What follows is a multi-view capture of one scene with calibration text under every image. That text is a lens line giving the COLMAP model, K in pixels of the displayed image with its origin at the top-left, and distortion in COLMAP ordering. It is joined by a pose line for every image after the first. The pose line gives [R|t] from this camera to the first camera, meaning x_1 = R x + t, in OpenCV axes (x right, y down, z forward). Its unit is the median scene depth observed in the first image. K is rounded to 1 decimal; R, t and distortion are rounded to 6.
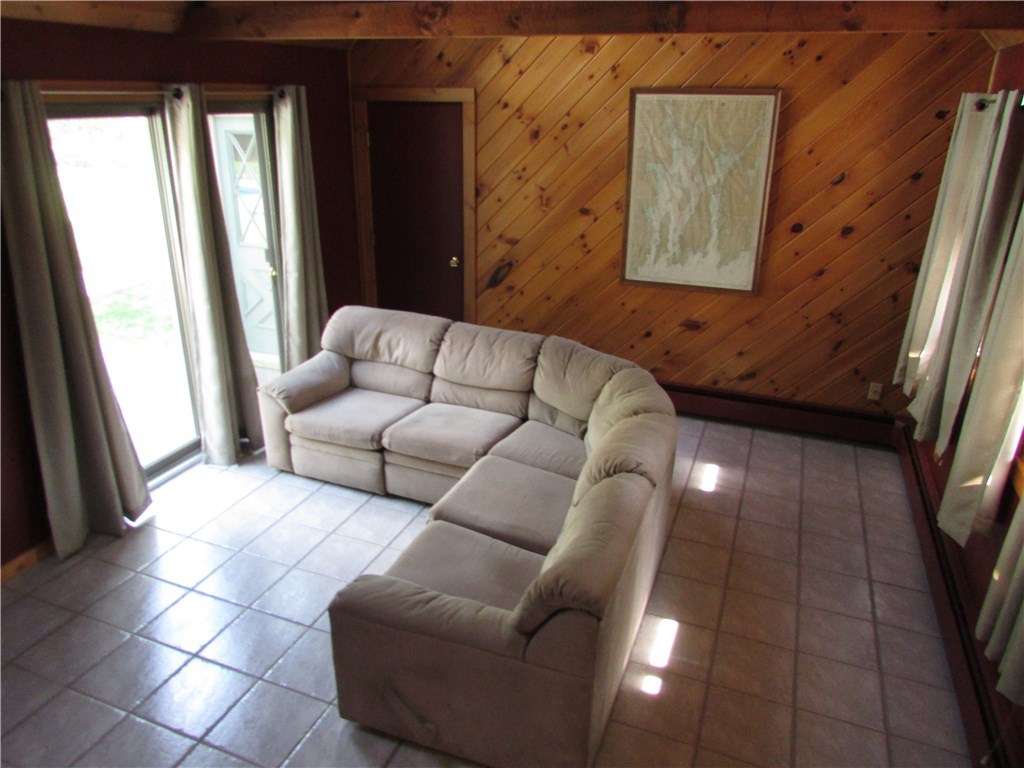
lens RADIAL K [[732.3, 0, 515.2], [0, 732.3, 381.8], [0, 0, 1]] dist [-0.036366, 0.026868]
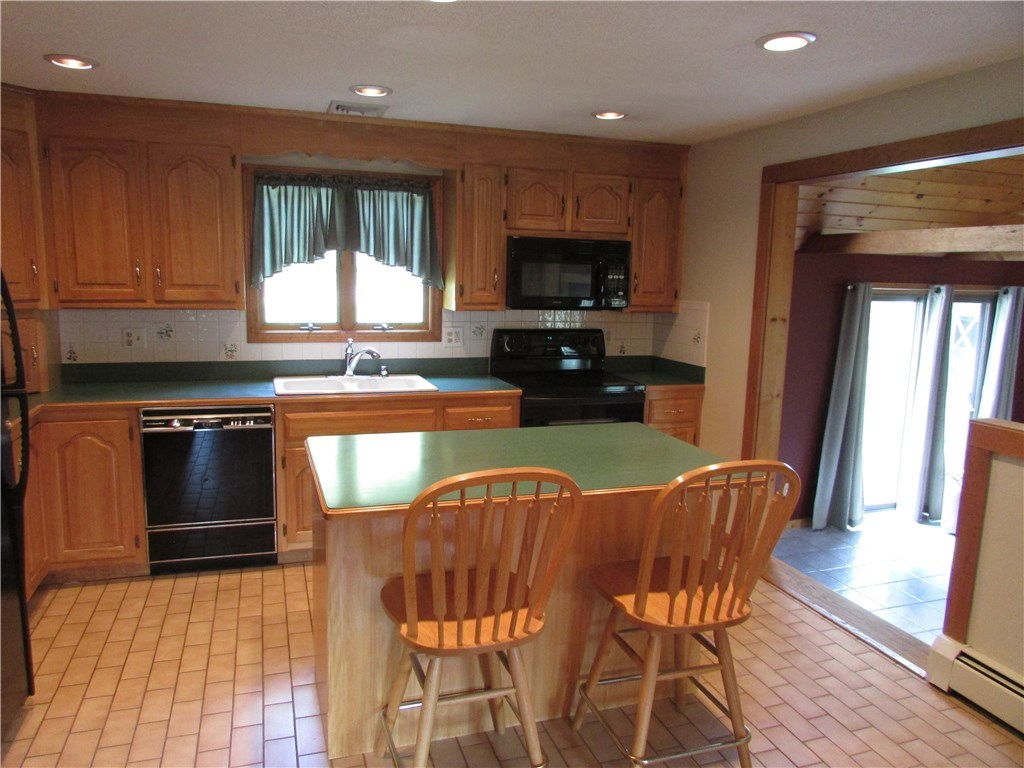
lens RADIAL K [[732.3, 0, 510.2], [0, 732.3, 392.2], [0, 0, 1]] dist [-0.036366, 0.026868]
pose [[0.642360, 0.111518, -0.758246, 0.200246], [-0.289381, 0.951413, -0.105226, 0.287096], [0.709671, 0.287015, 0.643421, -0.707896]]
